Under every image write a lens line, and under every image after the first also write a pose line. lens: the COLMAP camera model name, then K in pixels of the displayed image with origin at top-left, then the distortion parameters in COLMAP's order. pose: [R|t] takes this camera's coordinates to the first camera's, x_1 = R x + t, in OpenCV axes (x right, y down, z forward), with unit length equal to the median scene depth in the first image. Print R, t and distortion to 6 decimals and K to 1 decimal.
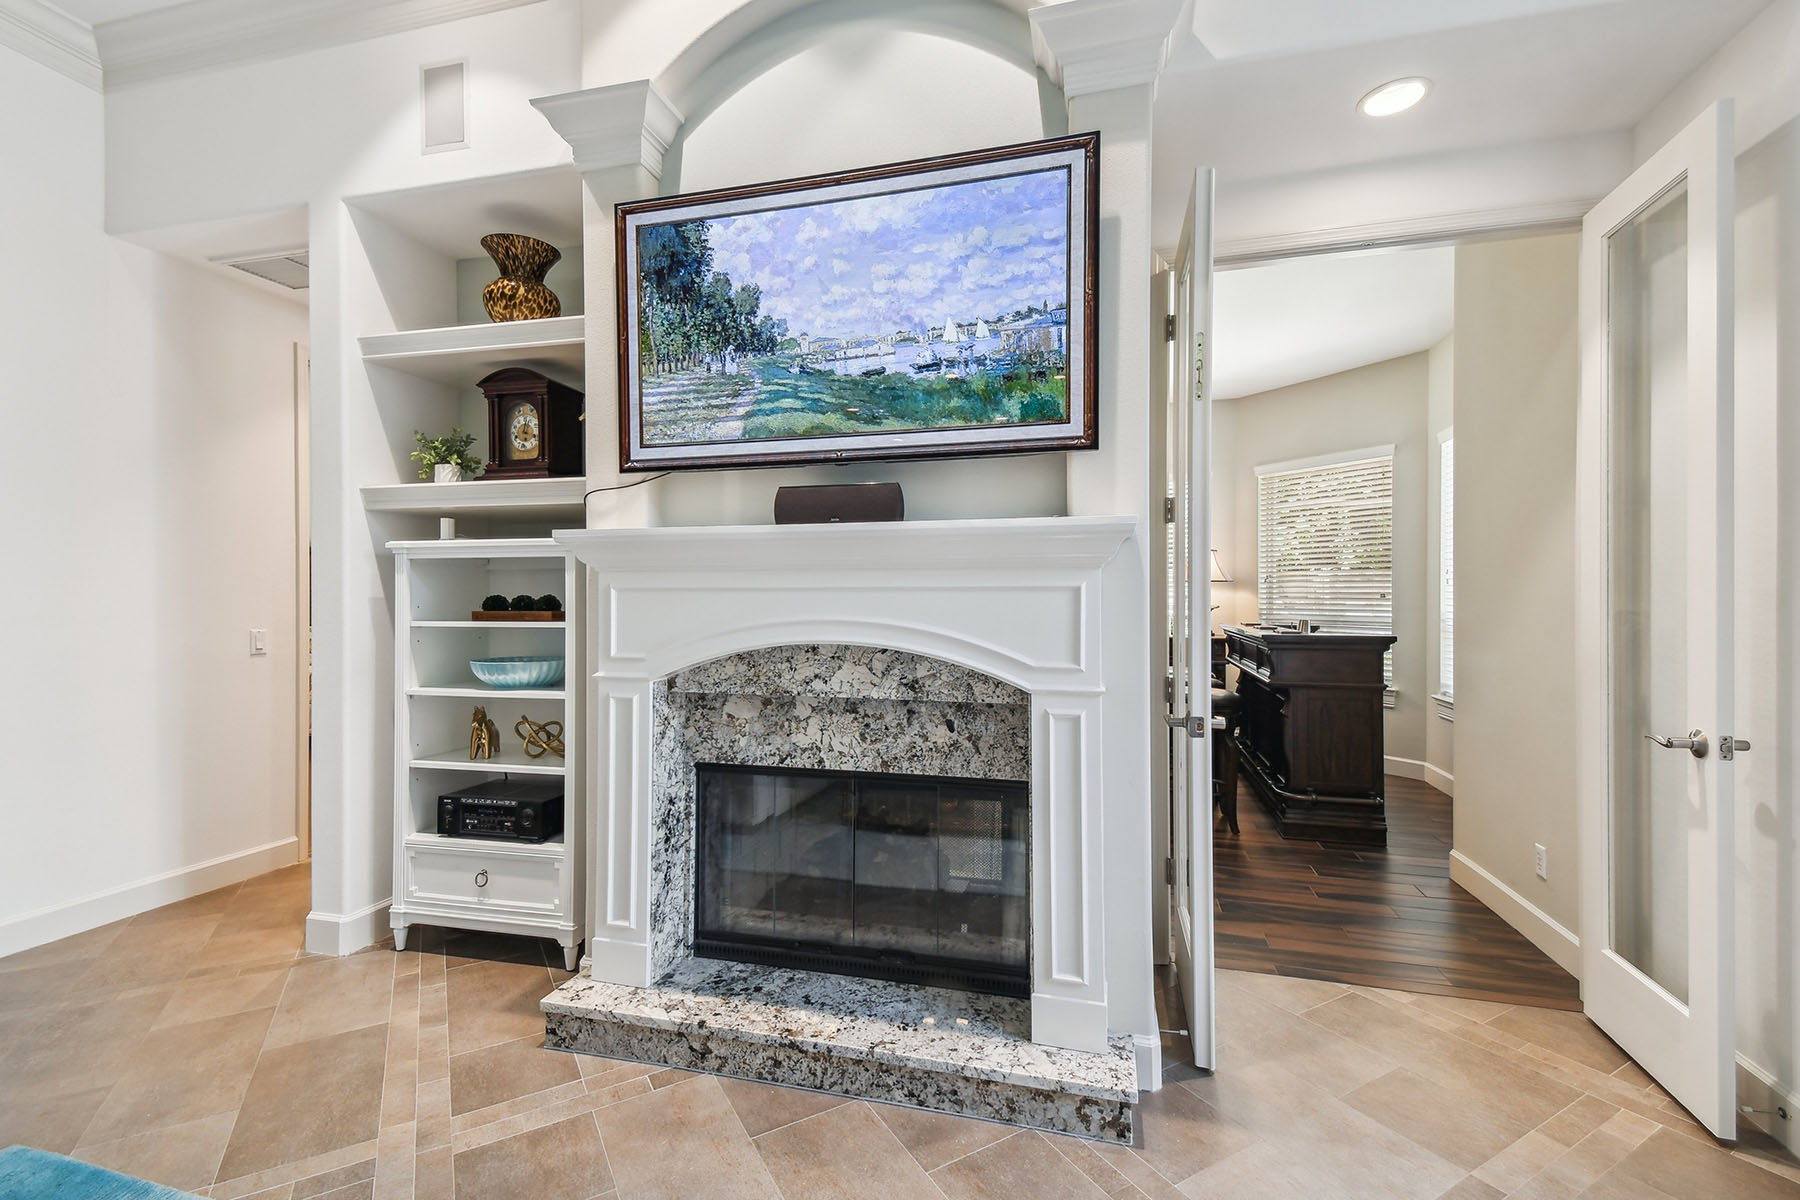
lens RADIAL K [[787.6, 0, 910.9], [0, 787.6, 598.1], [0, 0, 1]] dist [0.049161, -0.020716]
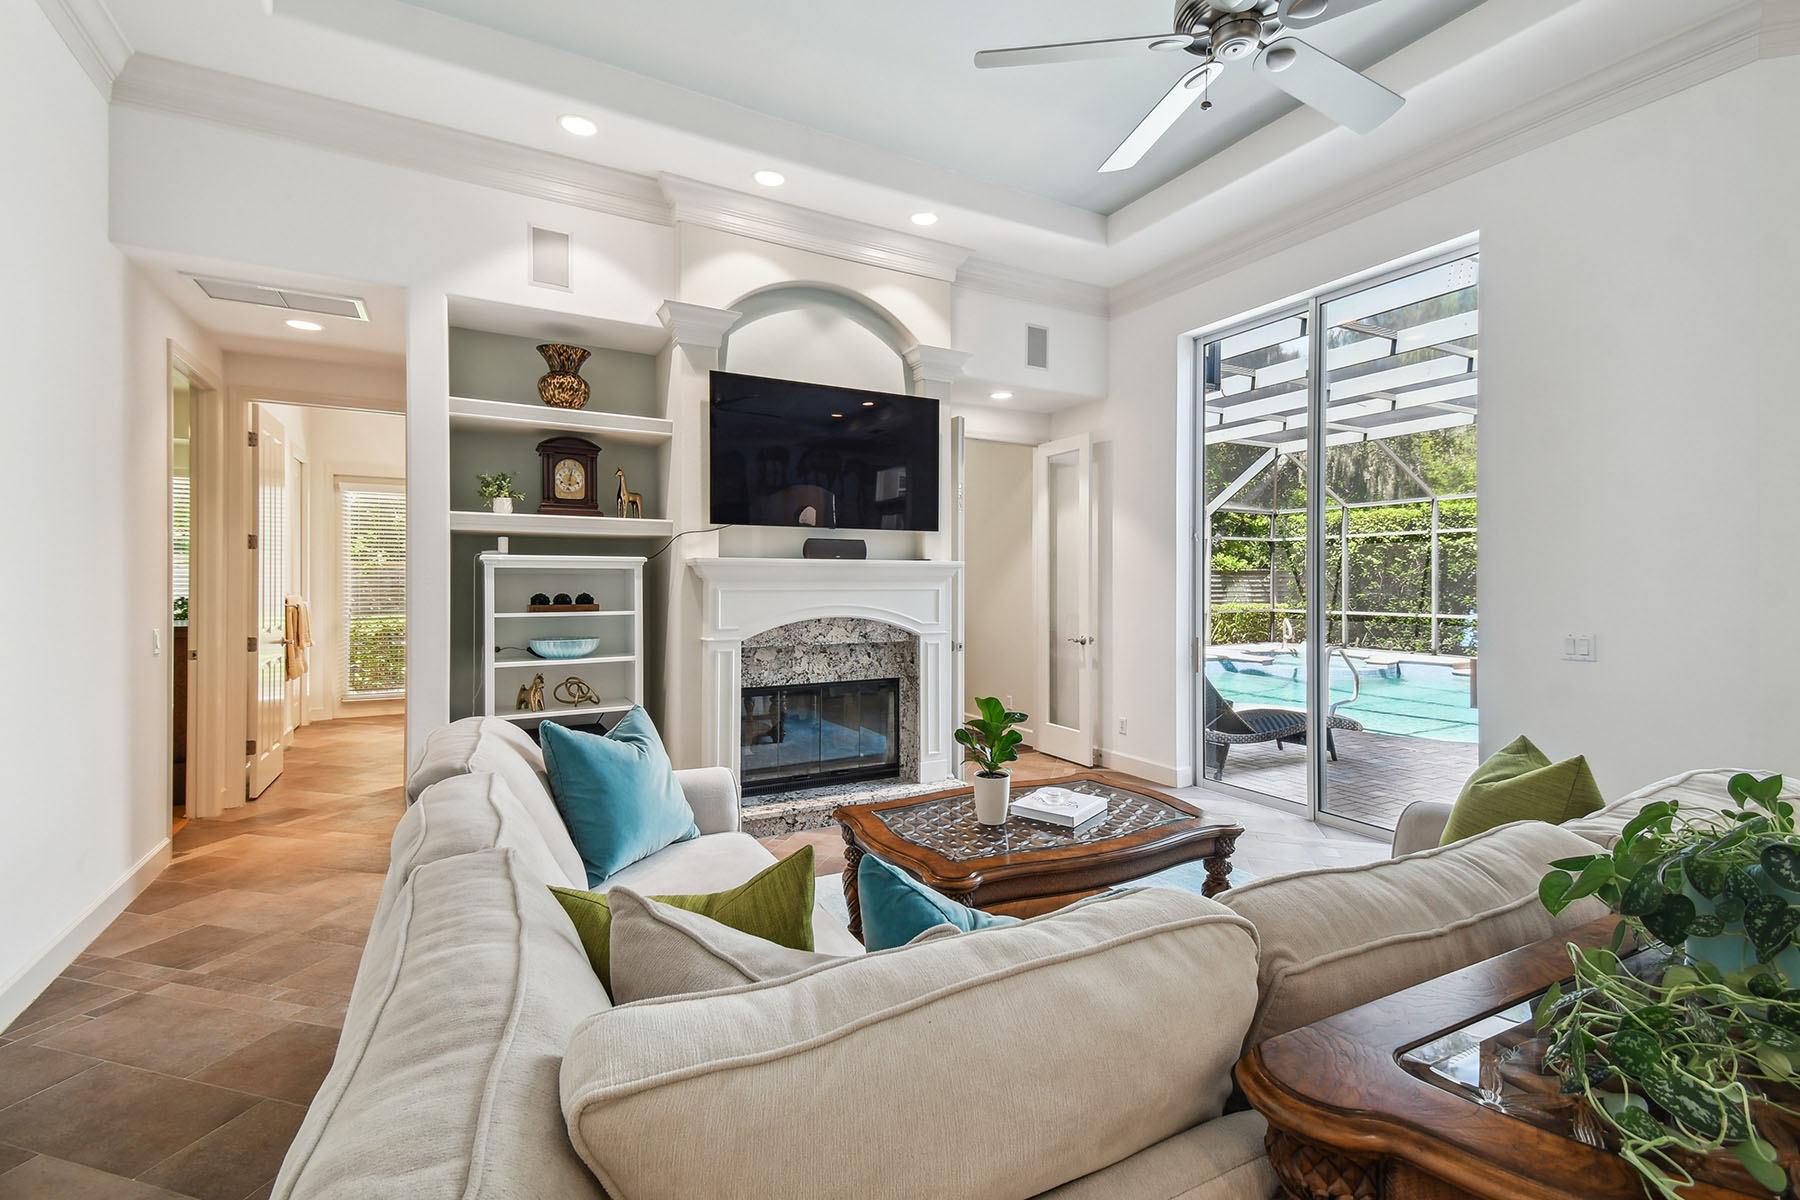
lens RADIAL K [[787.6, 0, 888.5], [0, 787.6, 590.7], [0, 0, 1]] dist [0.049161, -0.020716]
pose [[0.728920, -0.005958, 0.684573, -1.222862], [0.001453, 0.999973, 0.007156, -0.022549], [-0.684597, -0.004222, 0.728910, -0.510876]]
